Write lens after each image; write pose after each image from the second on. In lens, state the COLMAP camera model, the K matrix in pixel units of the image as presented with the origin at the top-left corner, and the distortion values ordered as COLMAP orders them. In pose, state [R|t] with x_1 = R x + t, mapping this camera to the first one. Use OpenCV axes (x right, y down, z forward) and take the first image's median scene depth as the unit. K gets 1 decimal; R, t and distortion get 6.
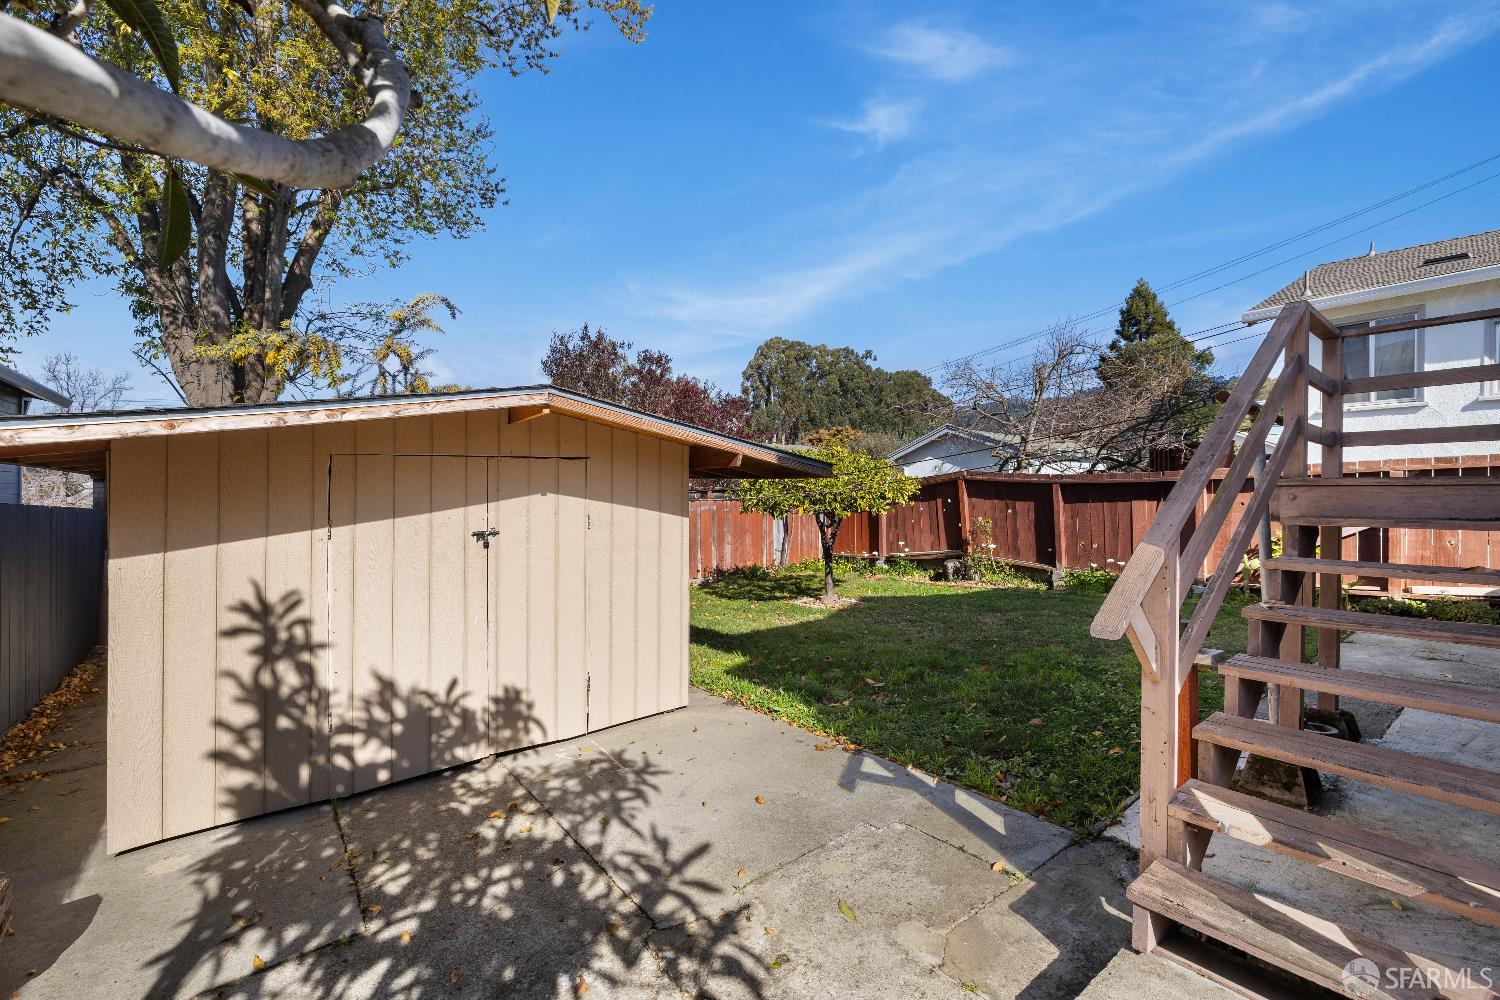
lens RADIAL K [[634.0, 0, 754.3], [0, 634.0, 500.4], [0, 0, 1]] dist [0.002035, -0.000132]
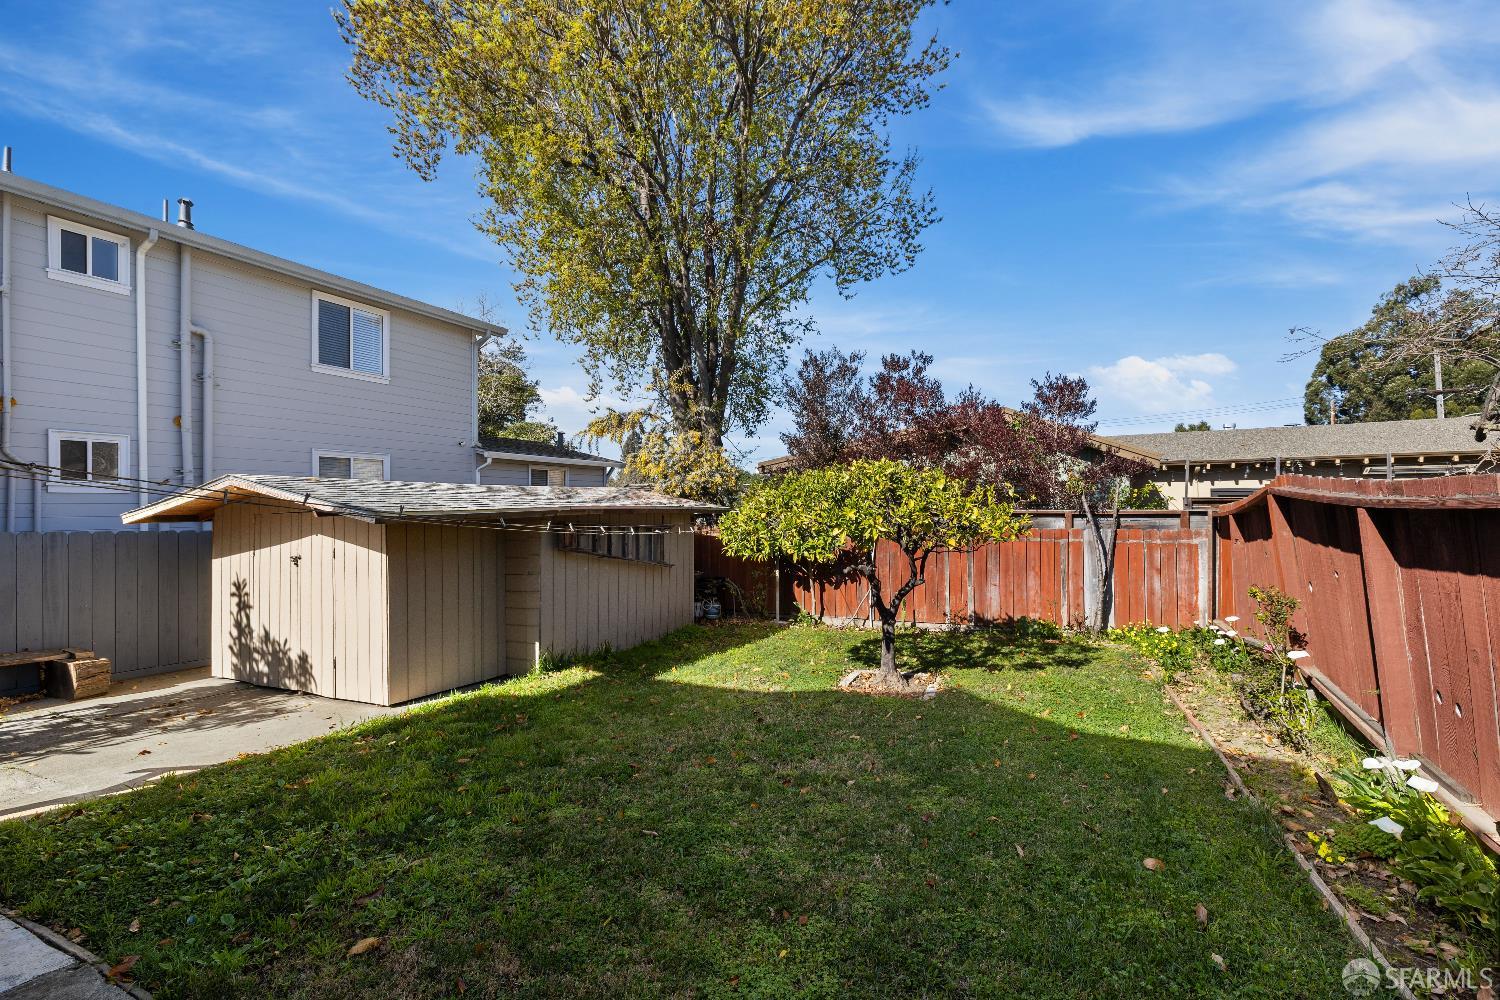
lens RADIAL K [[634.0, 0, 760.1], [0, 634.0, 492.1], [0, 0, 1]] dist [0.002035, -0.000132]
pose [[0.422265, -0.035305, -0.905784, 1.824801], [0.009581, 0.999359, -0.034485, -0.055428], [0.906422, 0.005883, 0.422333, 1.558504]]
